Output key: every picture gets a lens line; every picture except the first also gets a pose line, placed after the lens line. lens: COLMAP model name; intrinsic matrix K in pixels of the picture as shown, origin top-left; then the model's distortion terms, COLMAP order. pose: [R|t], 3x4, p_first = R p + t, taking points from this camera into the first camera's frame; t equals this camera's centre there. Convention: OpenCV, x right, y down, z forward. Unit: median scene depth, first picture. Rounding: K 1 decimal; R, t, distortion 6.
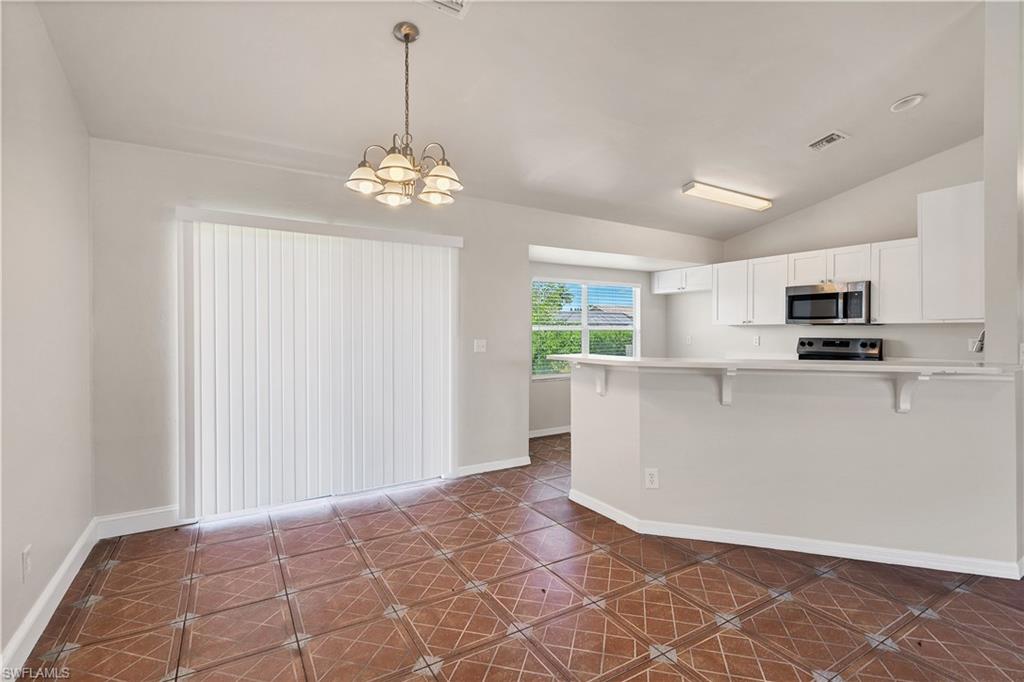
lens RADIAL K [[483.0, 0, 512.9], [0, 483.0, 337.6], [0, 0, 1]] dist [0.001171, 0.001282]
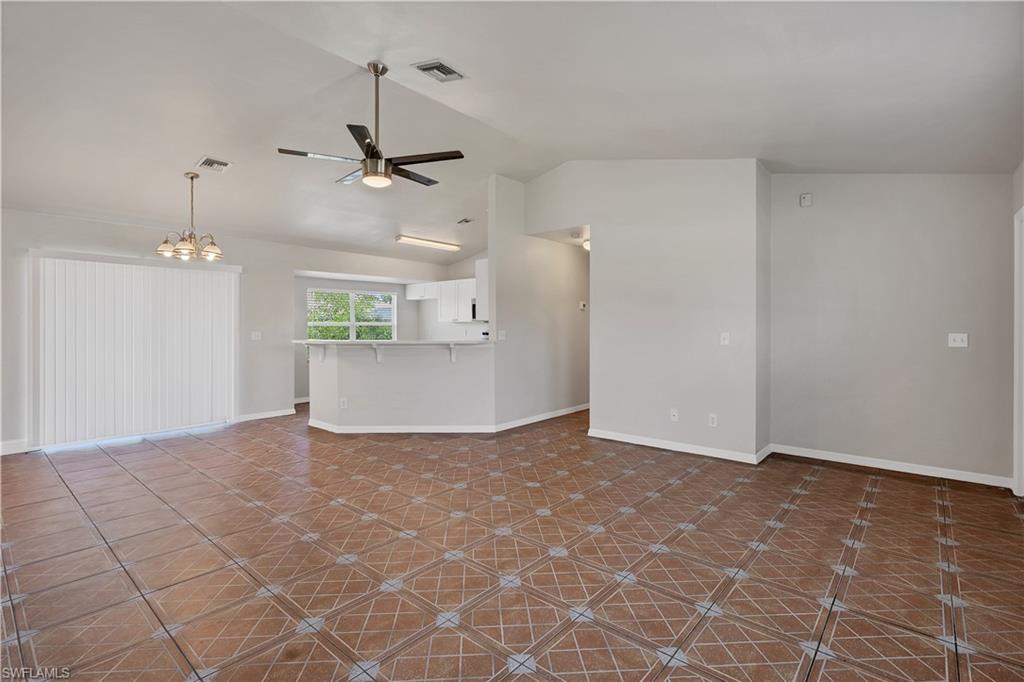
lens RADIAL K [[483.0, 0, 507.2], [0, 483.0, 326.7], [0, 0, 1]] dist [0.001171, 0.001282]
pose [[0.952405, -0.002775, 0.304821, 0.234927], [0.006577, 0.999913, -0.011448, 0.011187], [-0.304763, 0.012908, 0.952341, -0.738252]]
